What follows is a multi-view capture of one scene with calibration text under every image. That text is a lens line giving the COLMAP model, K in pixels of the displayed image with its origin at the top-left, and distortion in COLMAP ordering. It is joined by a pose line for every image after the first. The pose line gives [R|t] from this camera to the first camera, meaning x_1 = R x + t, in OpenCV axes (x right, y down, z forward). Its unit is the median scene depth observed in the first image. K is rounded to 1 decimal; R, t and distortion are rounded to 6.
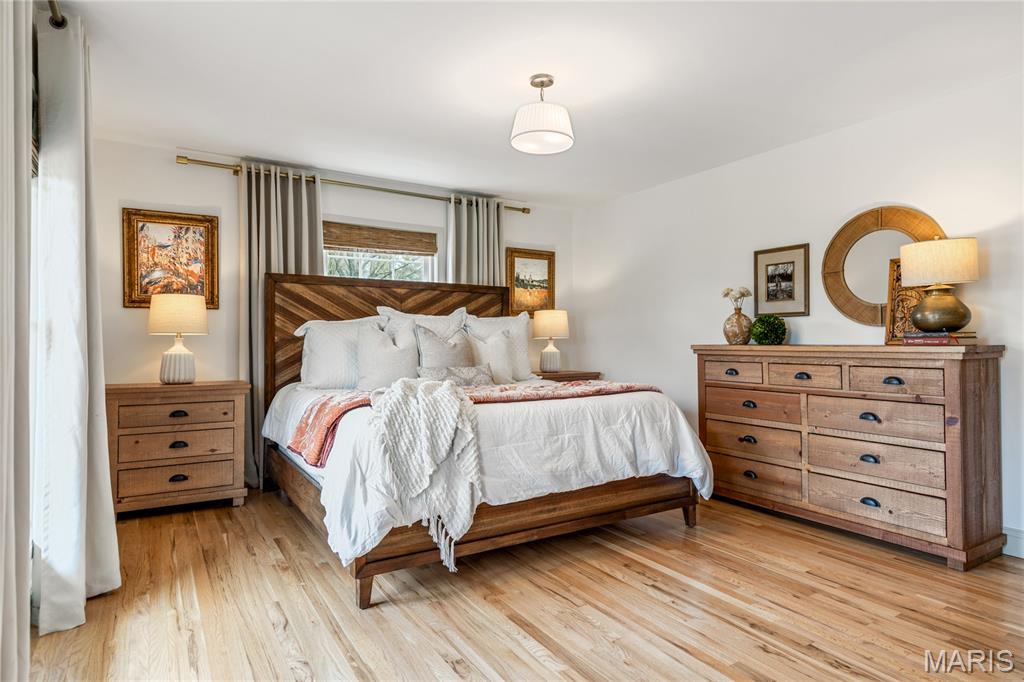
lens RADIAL K [[581.9, 0, 514.5], [0, 581.9, 338.1], [0, 0, 1]] dist [0.008639, 0.001186]
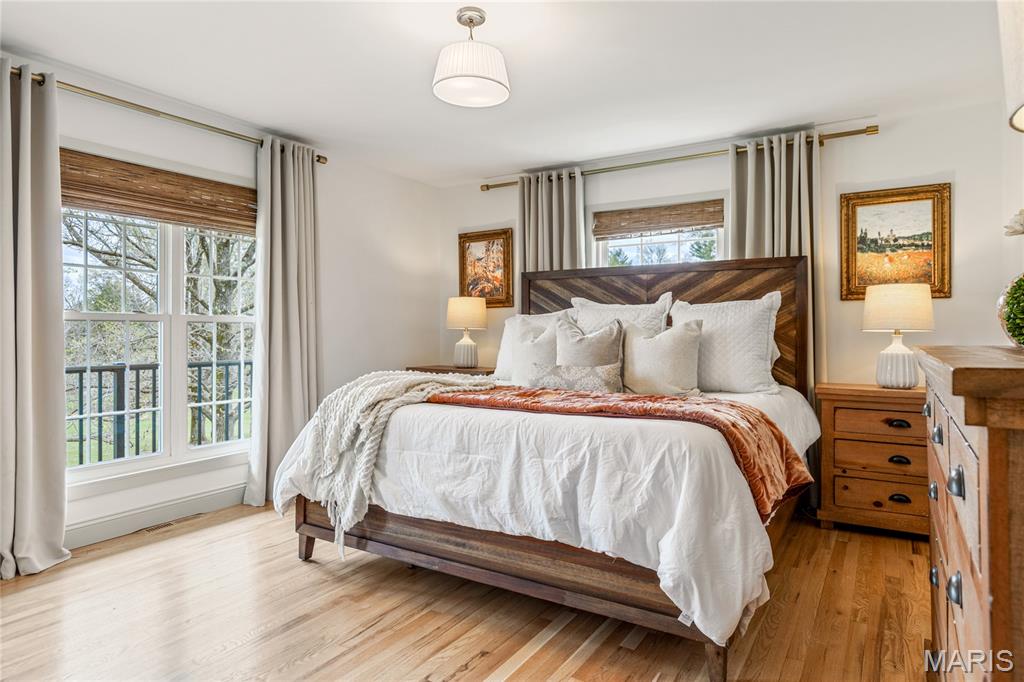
lens RADIAL K [[601.3, 0, 513.0], [0, 601.3, 329.1], [0, 0, 1]] dist [0.002619, 0.000602]
pose [[0.437411, -0.003962, -0.899253, 0.529964], [0.002993, 0.999991, -0.002950, -0.001259], [0.899257, -0.001401, 0.437419, 0.435291]]
